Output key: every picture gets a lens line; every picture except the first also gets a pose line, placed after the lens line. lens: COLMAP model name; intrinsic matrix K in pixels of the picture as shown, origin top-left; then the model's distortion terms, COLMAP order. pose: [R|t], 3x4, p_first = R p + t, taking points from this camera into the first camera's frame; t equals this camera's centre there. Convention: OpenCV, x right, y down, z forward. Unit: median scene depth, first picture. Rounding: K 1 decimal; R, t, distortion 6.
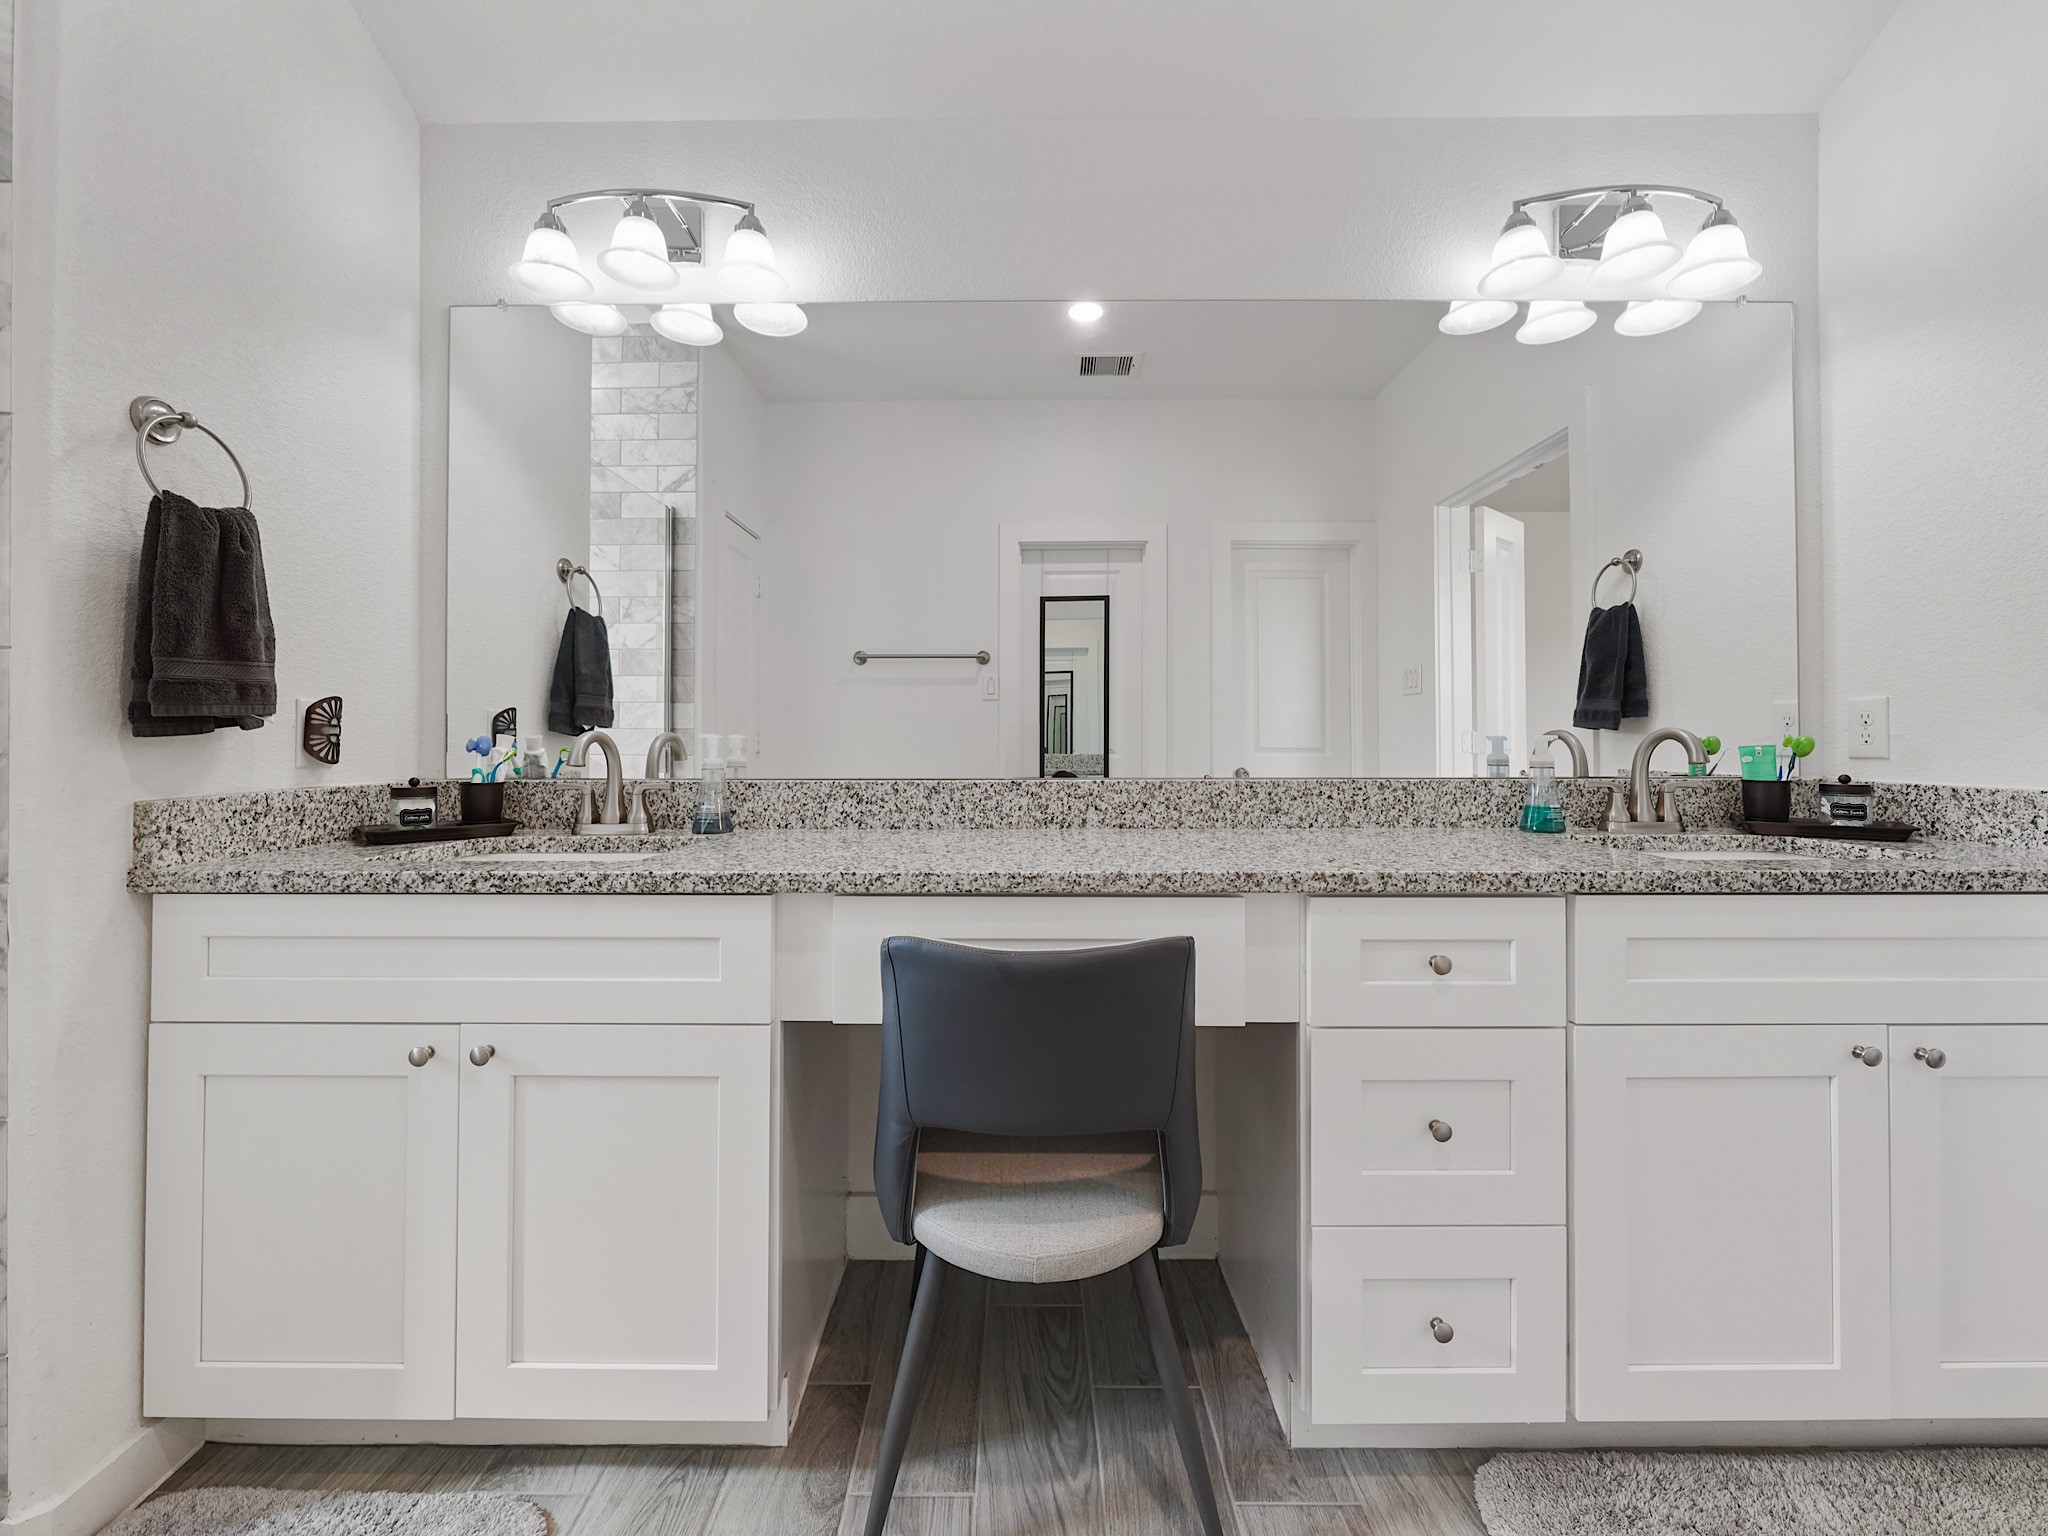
lens RADIAL K [[820.2, 0, 1020.0], [0, 820.2, 713.7], [0, 0, 1]] dist [-0.002955, -0.000110]
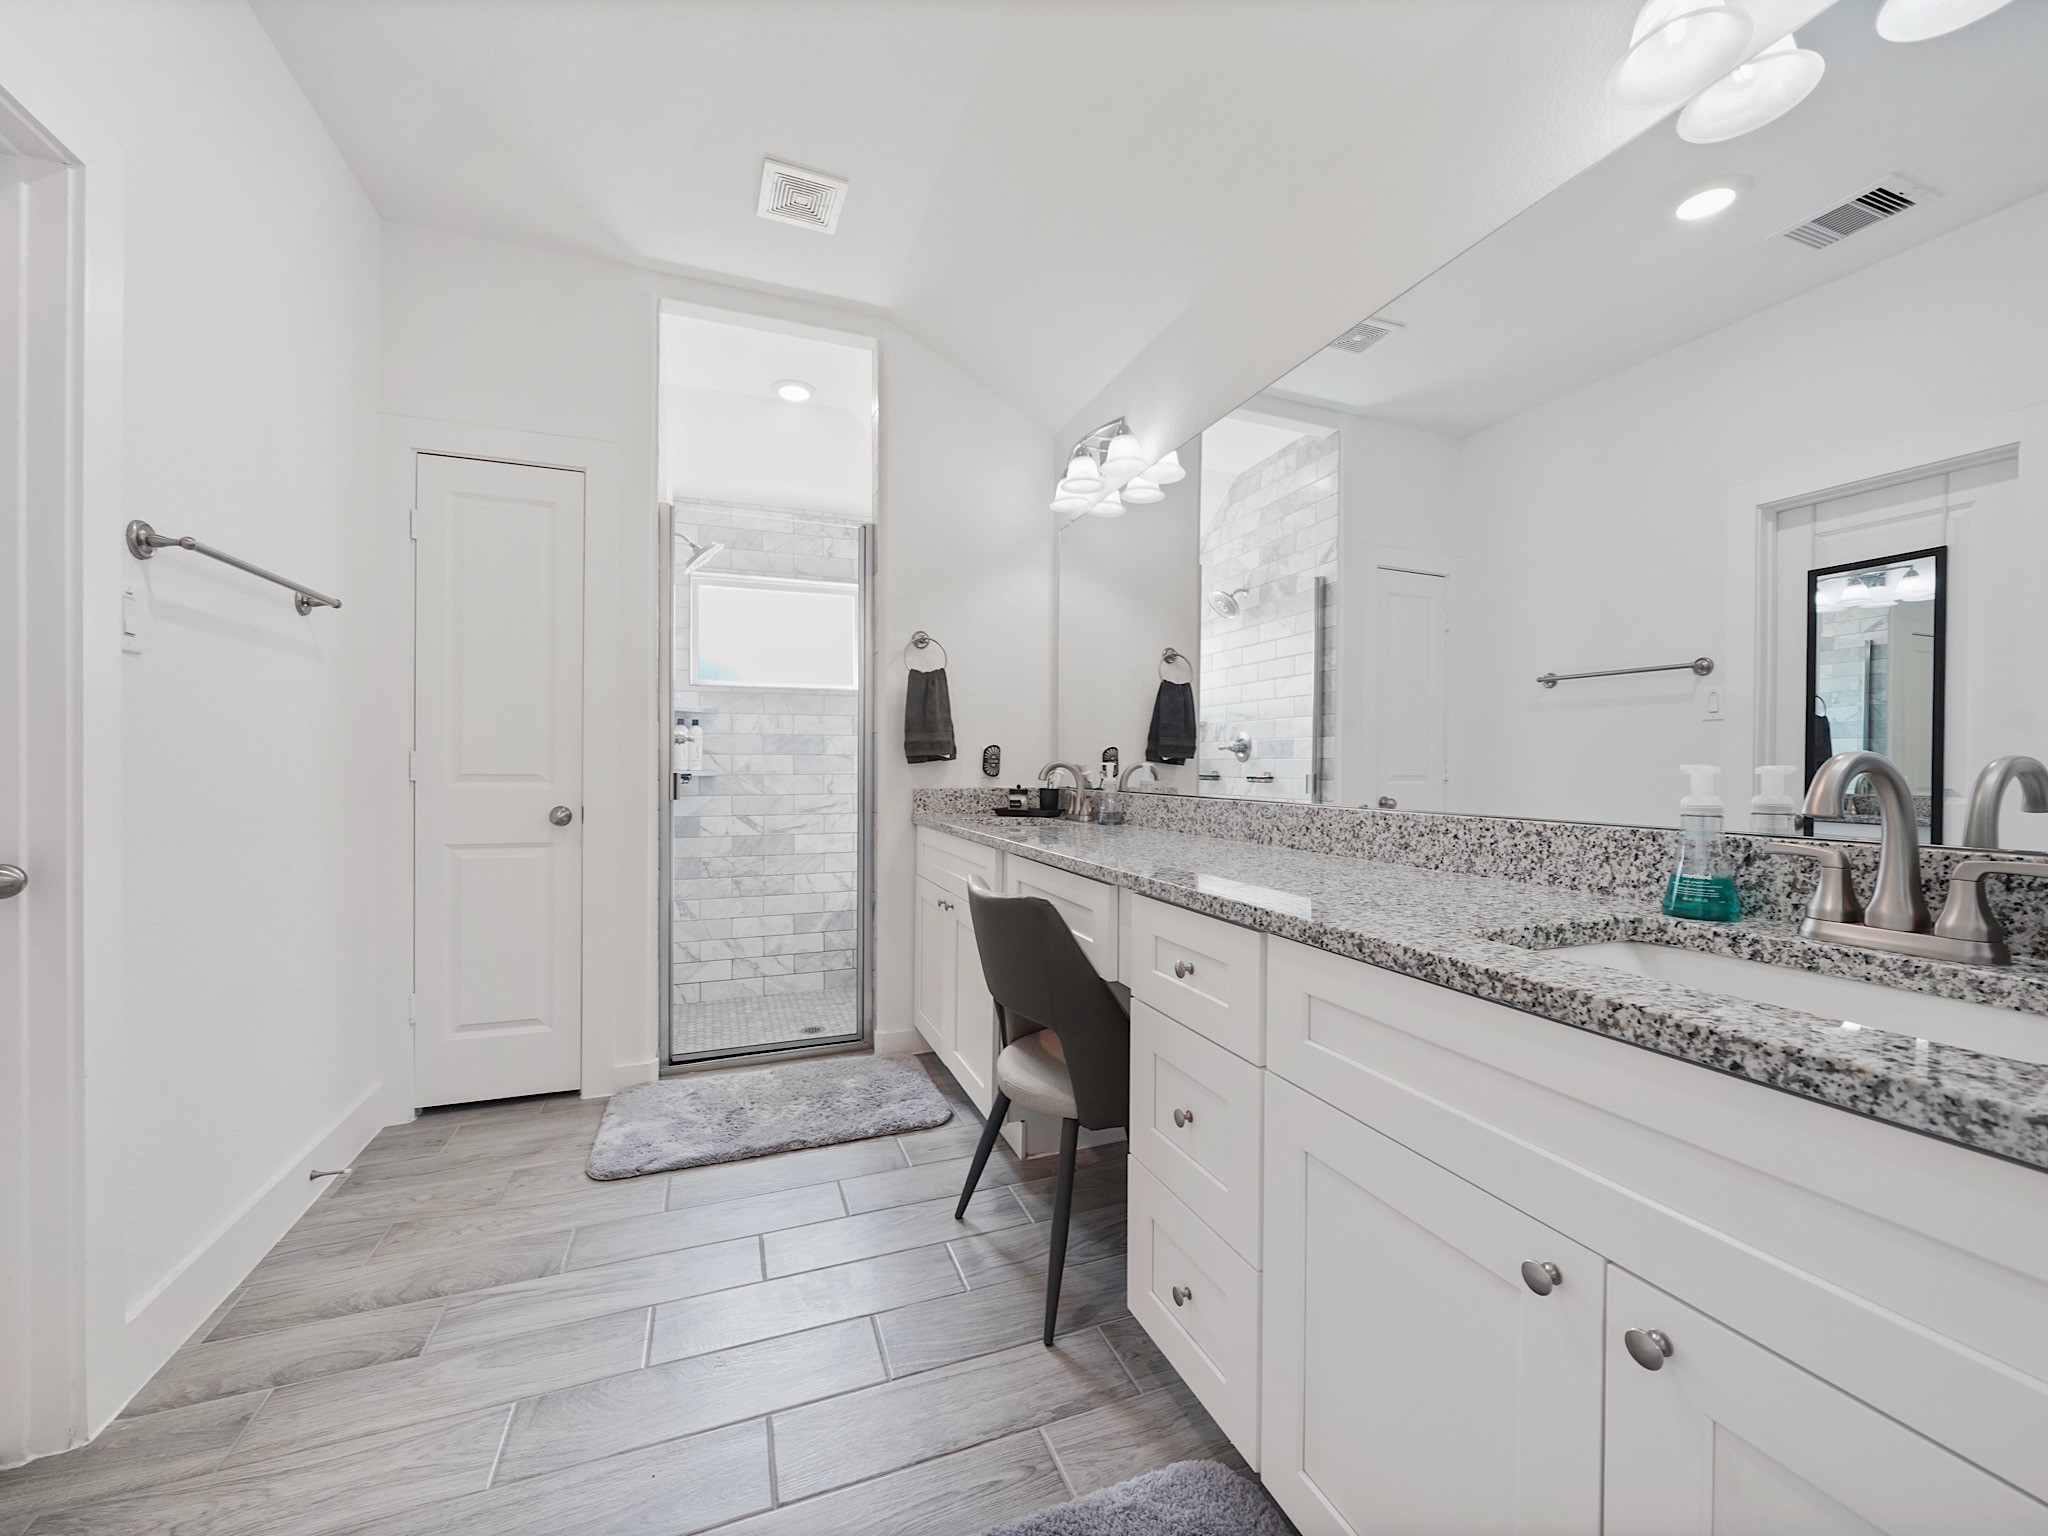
lens RADIAL K [[803.5, 0, 1024.0], [0, 803.5, 768.0], [0, 0, 1]] dist [-0.001370, -0.000185]
pose [[0.356972, 0.005784, -0.934097, 0.999908], [0.023156, 0.999619, 0.015038, 0.007306], [0.933828, -0.026998, 0.356702, 0.283107]]
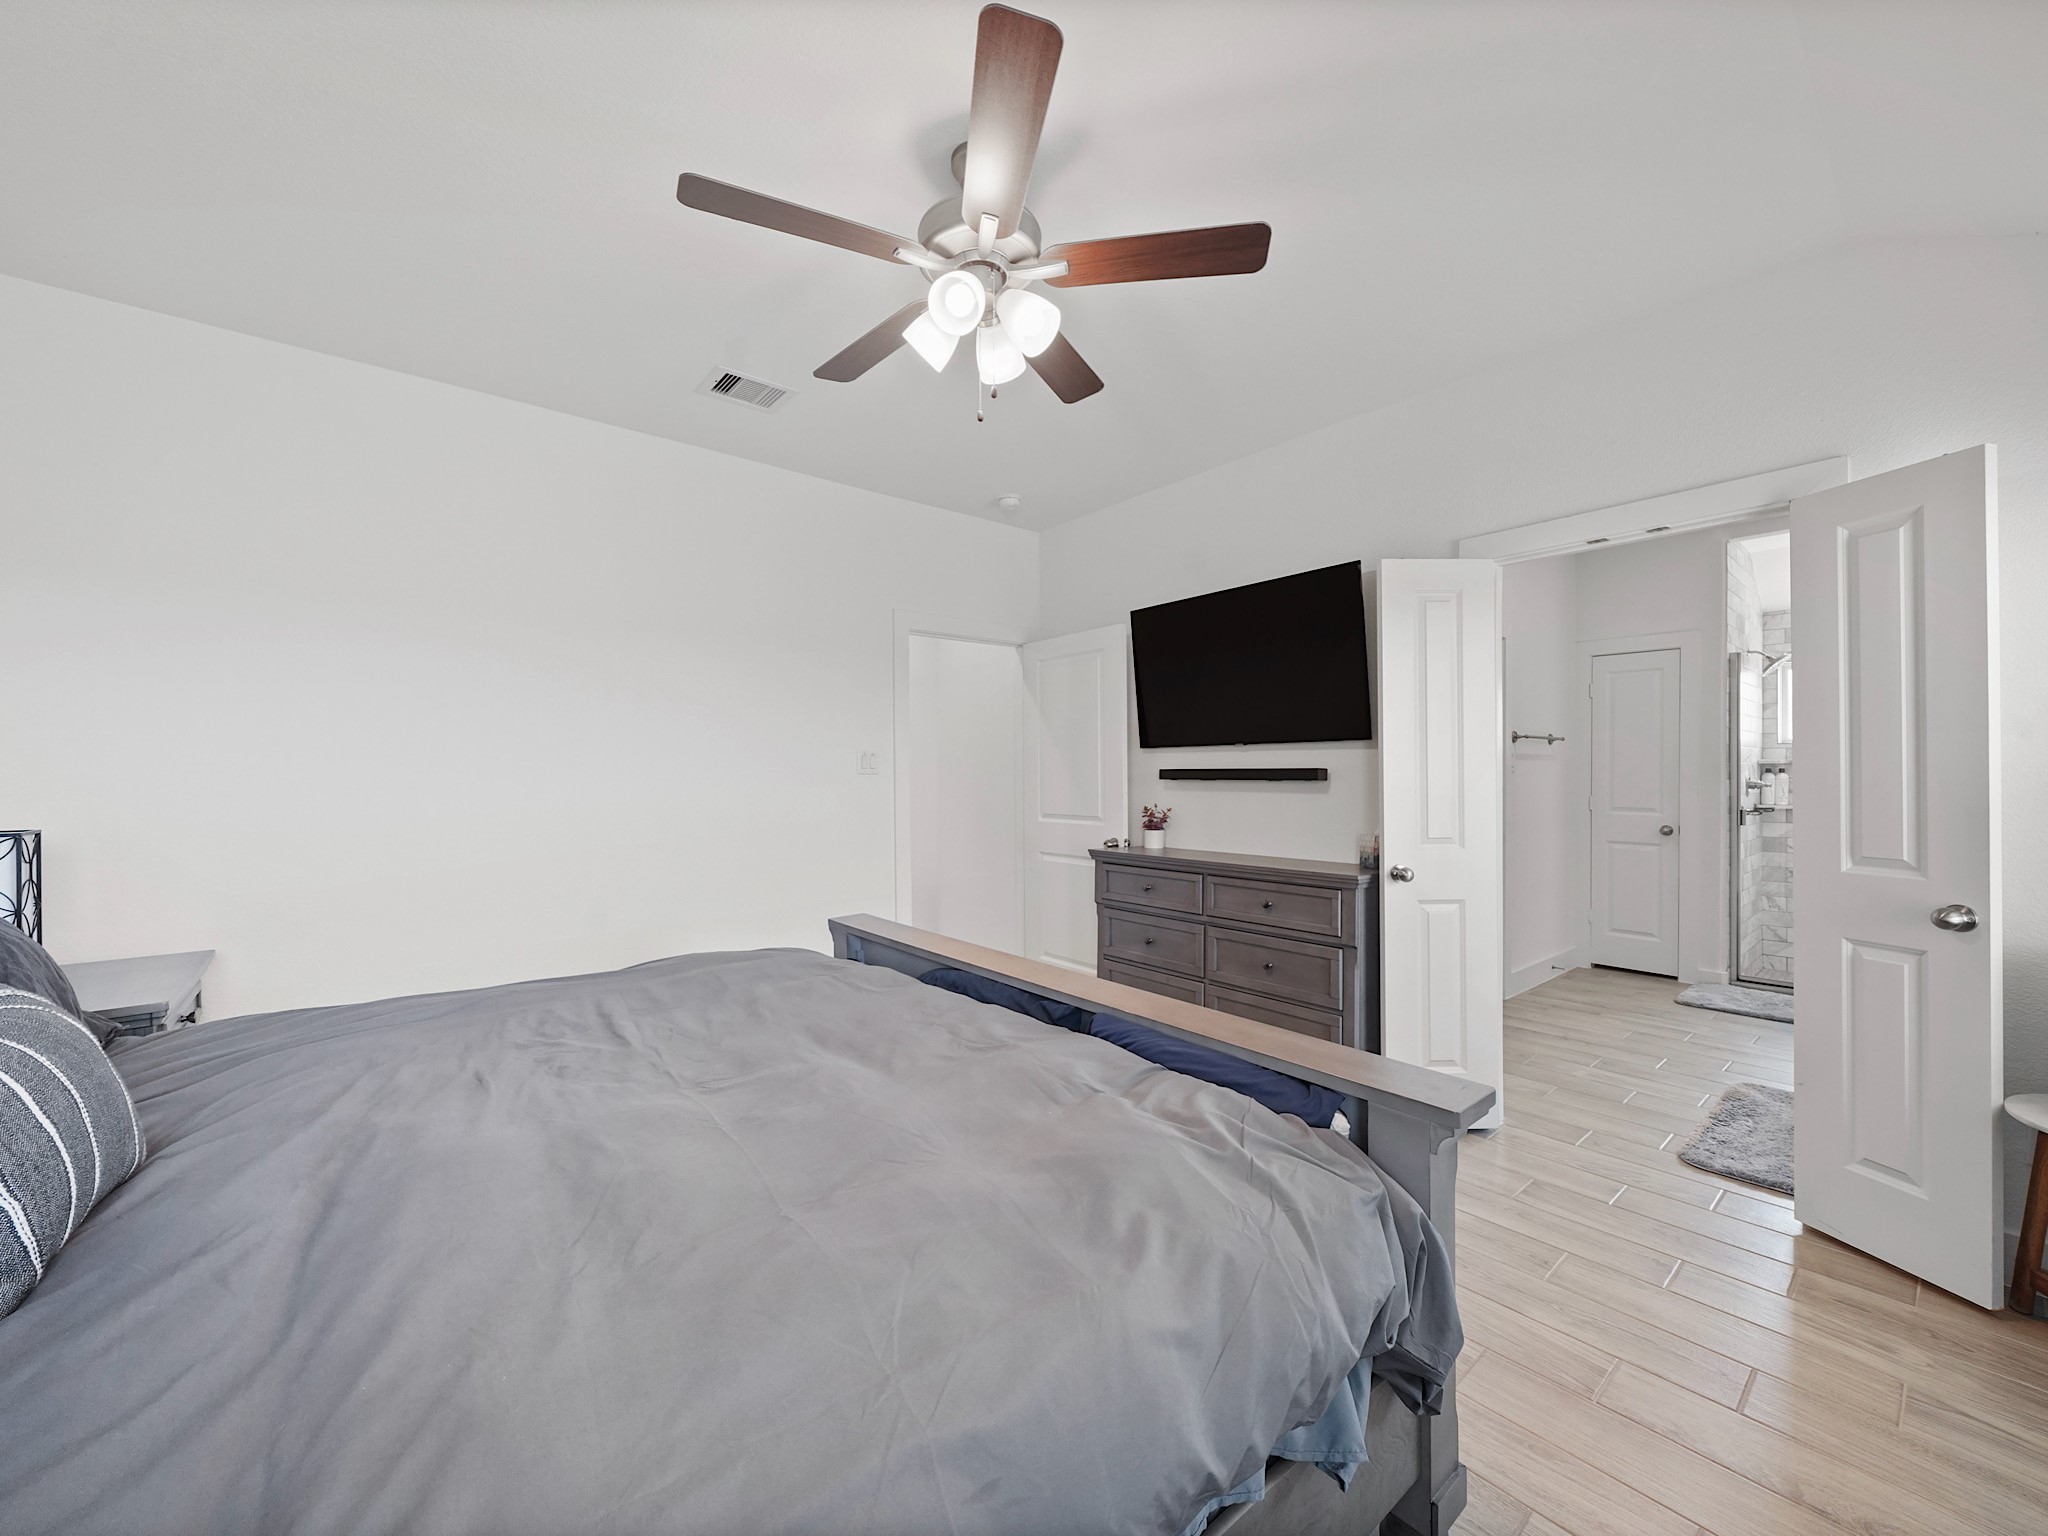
lens RADIAL K [[803.5, 0, 1024.0], [0, 803.5, 768.0], [0, 0, 1]] dist [-0.001370, -0.000185]
pose [[-0.767725, -0.002270, -0.640776, 2.938584], [0.016581, 0.999589, -0.023406, -0.097337], [0.640565, -0.028594, -0.767371, 0.756286]]
